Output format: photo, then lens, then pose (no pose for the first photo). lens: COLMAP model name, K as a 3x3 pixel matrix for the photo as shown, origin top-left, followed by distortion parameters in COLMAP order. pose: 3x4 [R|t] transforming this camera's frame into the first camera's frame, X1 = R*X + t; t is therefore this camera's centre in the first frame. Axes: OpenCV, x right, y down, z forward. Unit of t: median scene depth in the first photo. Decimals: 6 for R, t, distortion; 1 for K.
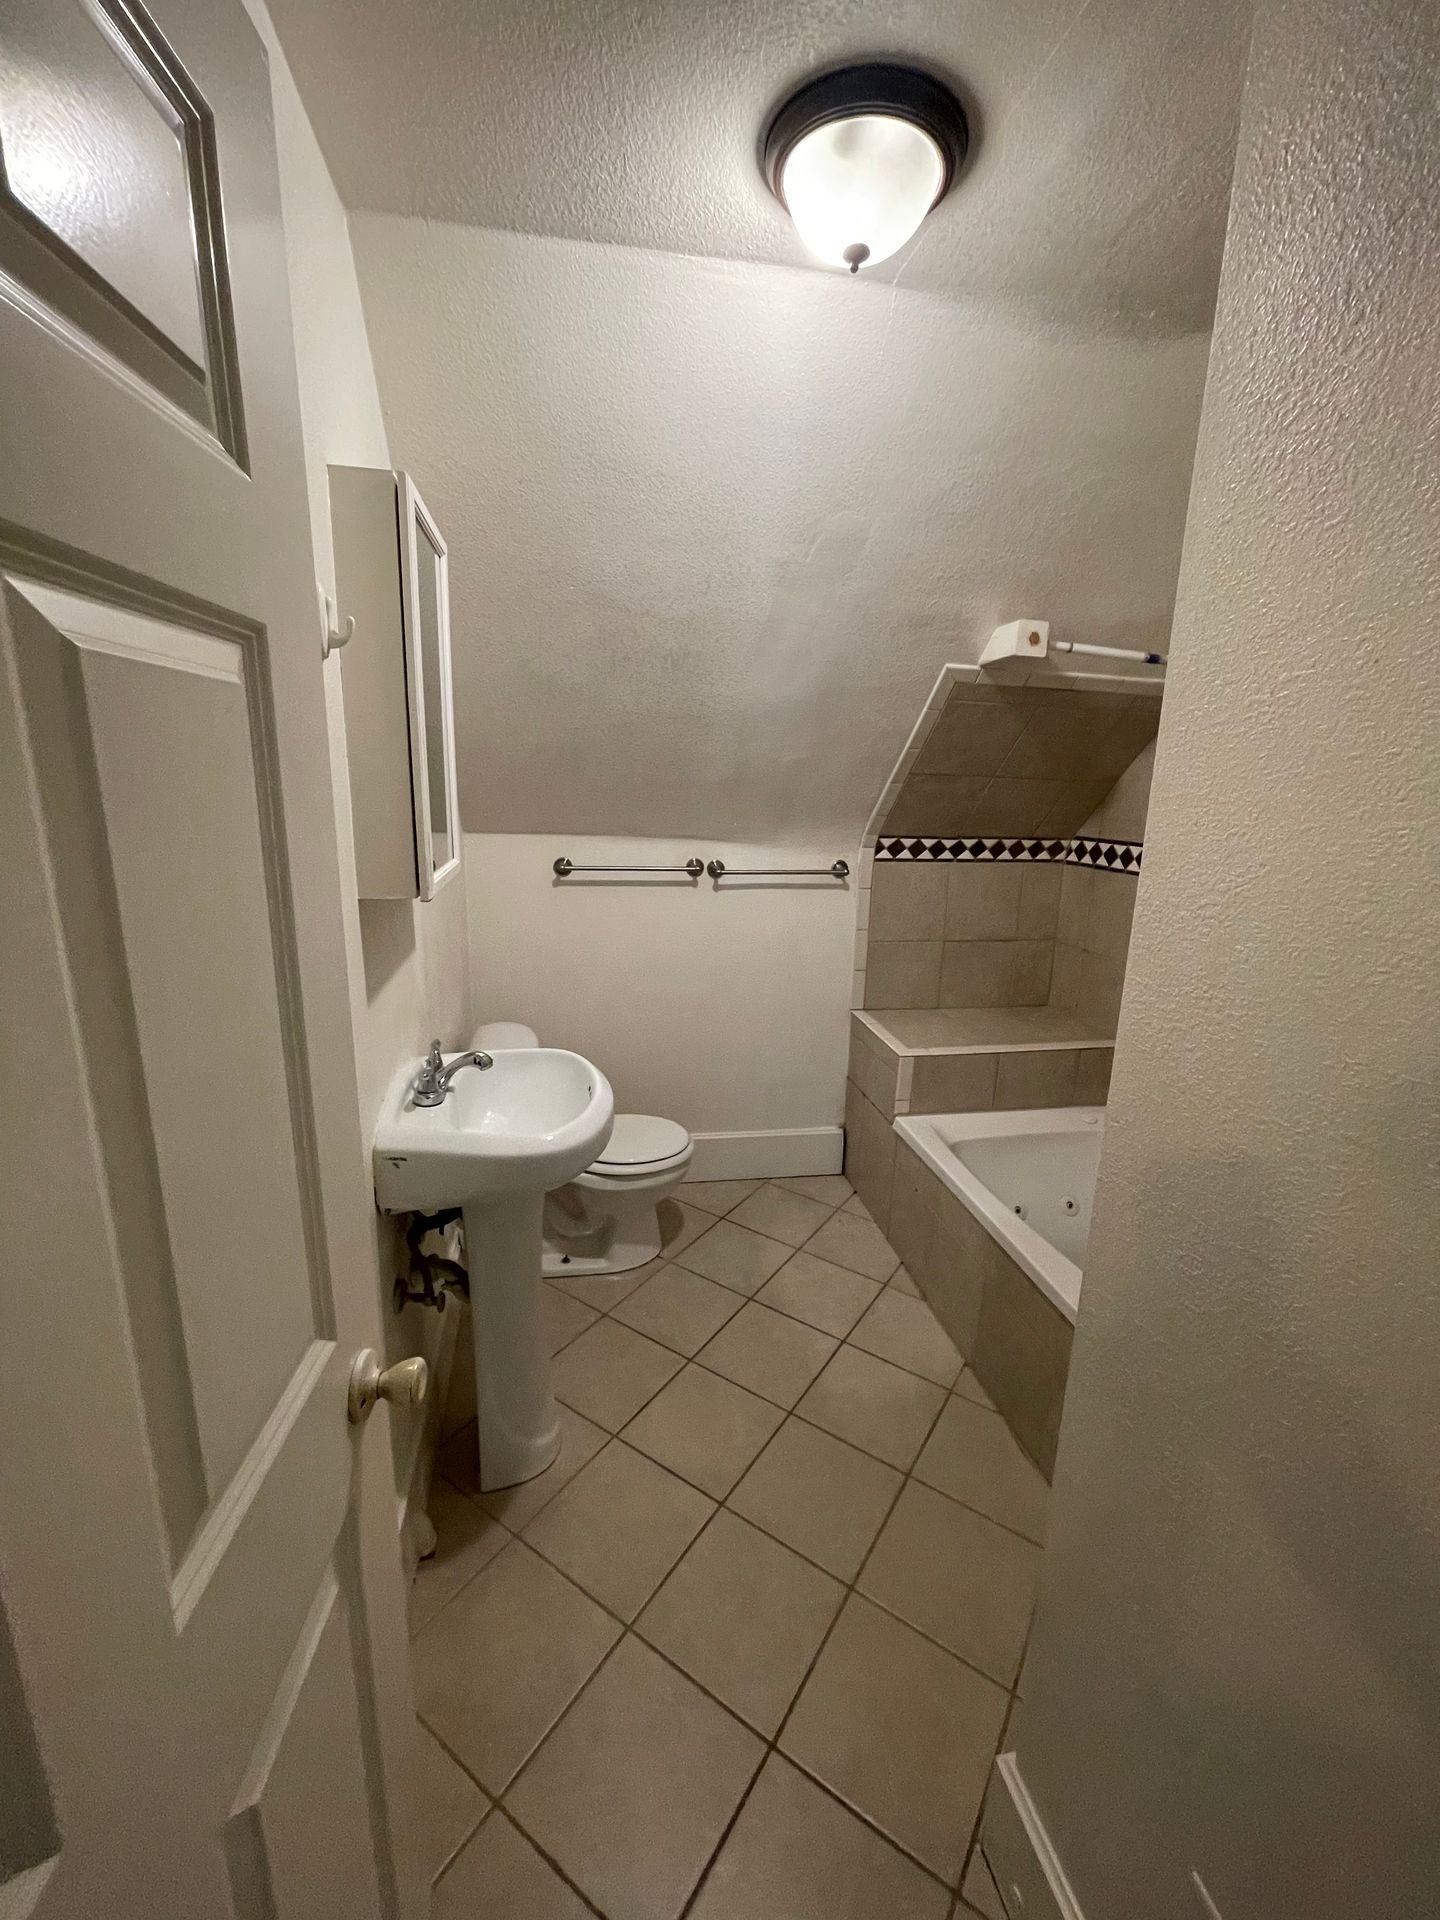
lens RADIAL K [[777.6, 0, 716.6], [0, 777.6, 956.6], [0, 0, 1]] dist [-0.000476, 0.001045]
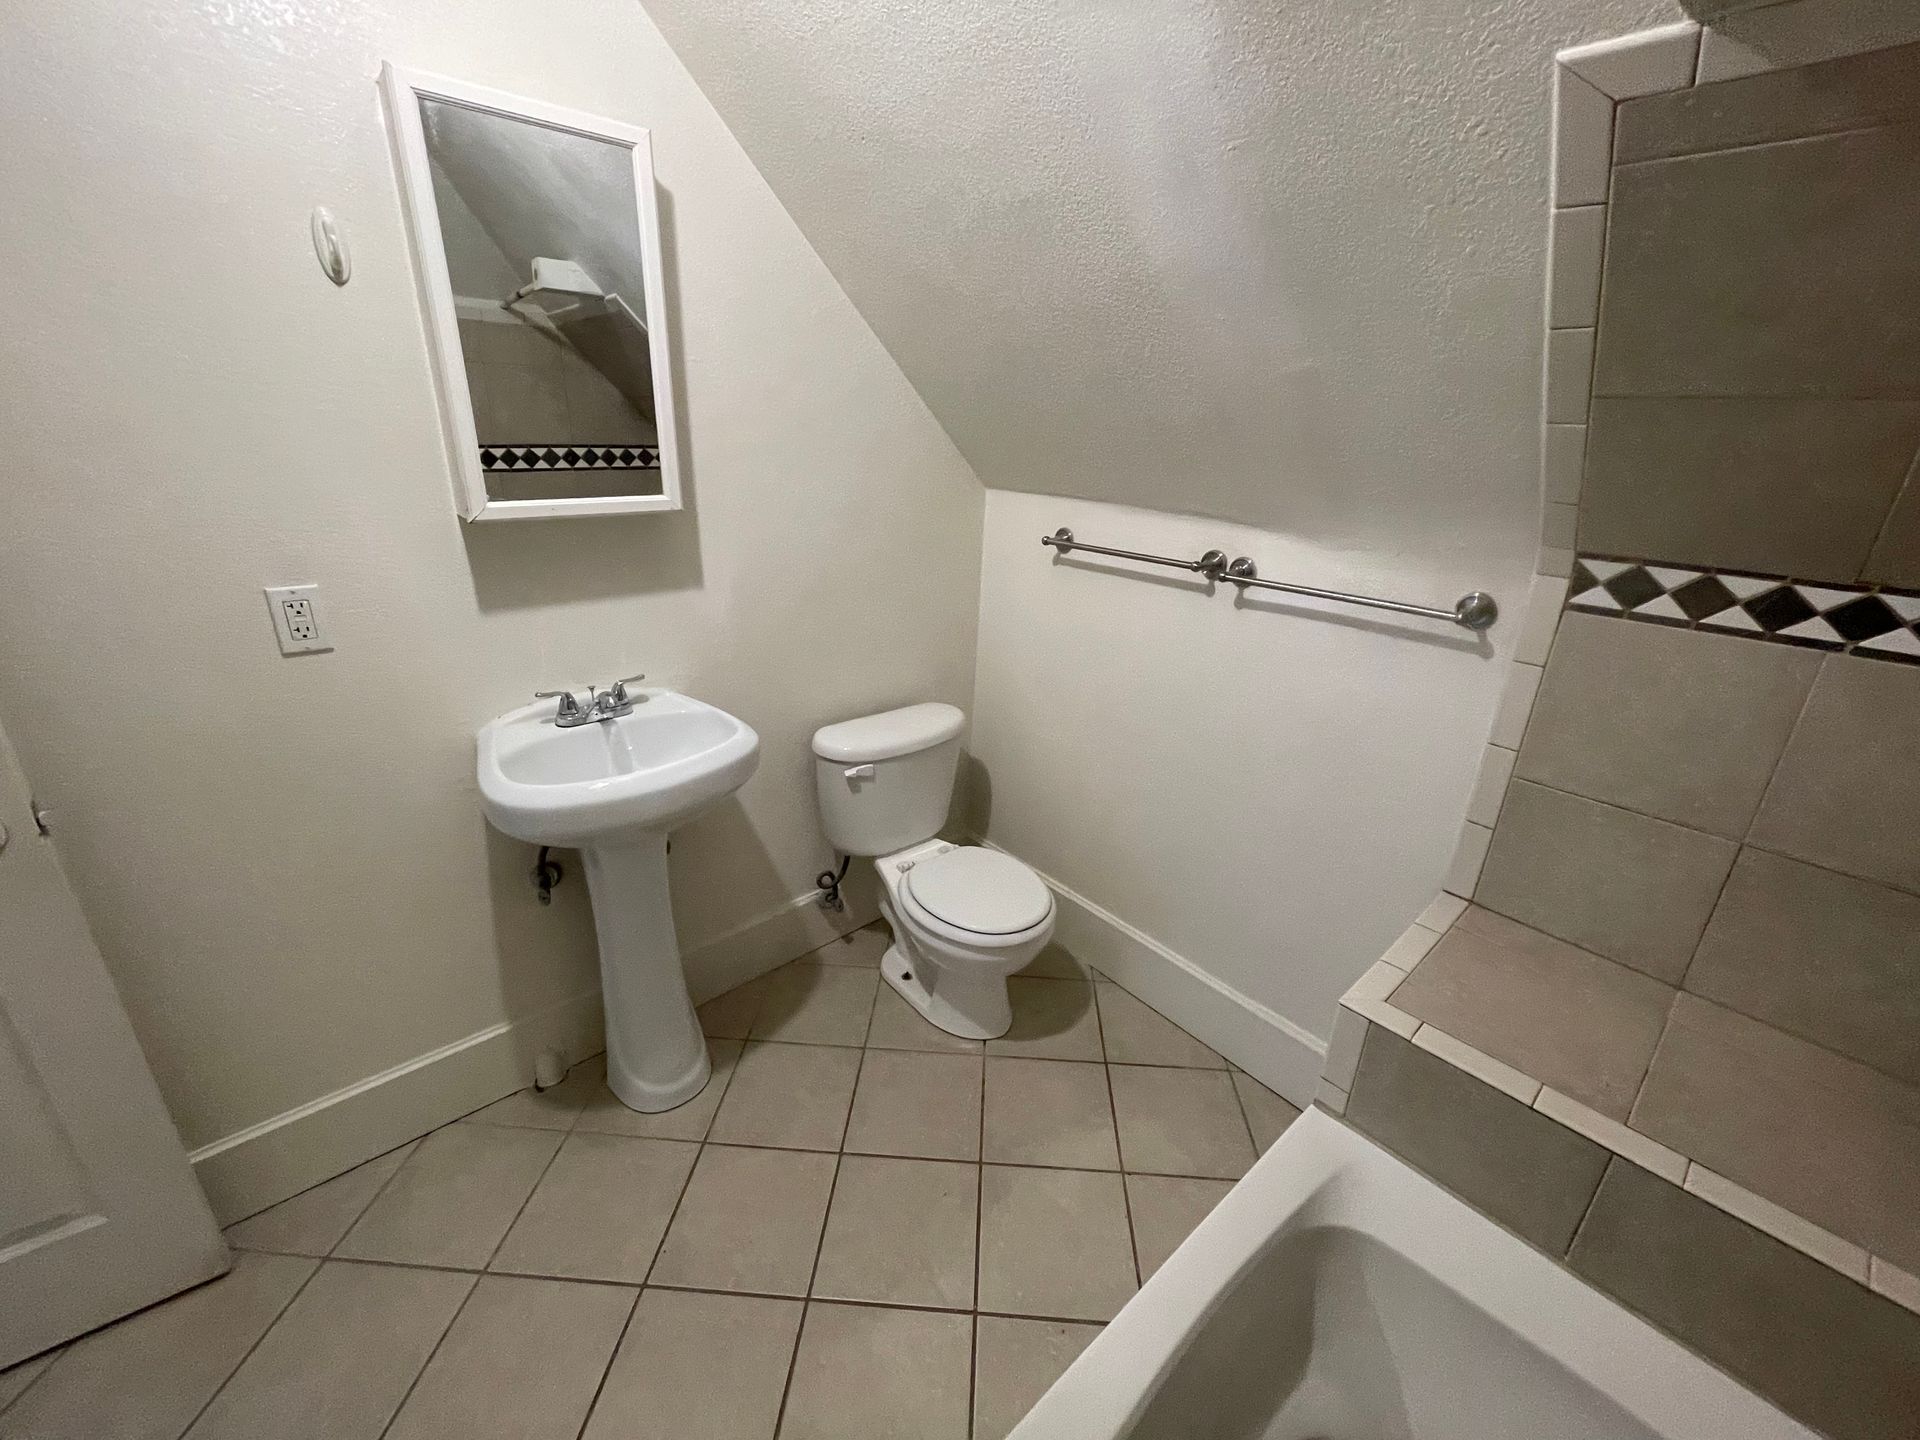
lens RADIAL K [[777.6, 0, 967.9], [0, 777.6, 716.4], [0, 0, 1]] dist [-0.000476, 0.001045]
pose [[0.507606, 0.291607, -0.810741, 0.423256], [-0.207106, 0.954690, 0.213714, -0.090309], [0.836327, 0.059427, 0.545000, 0.482669]]
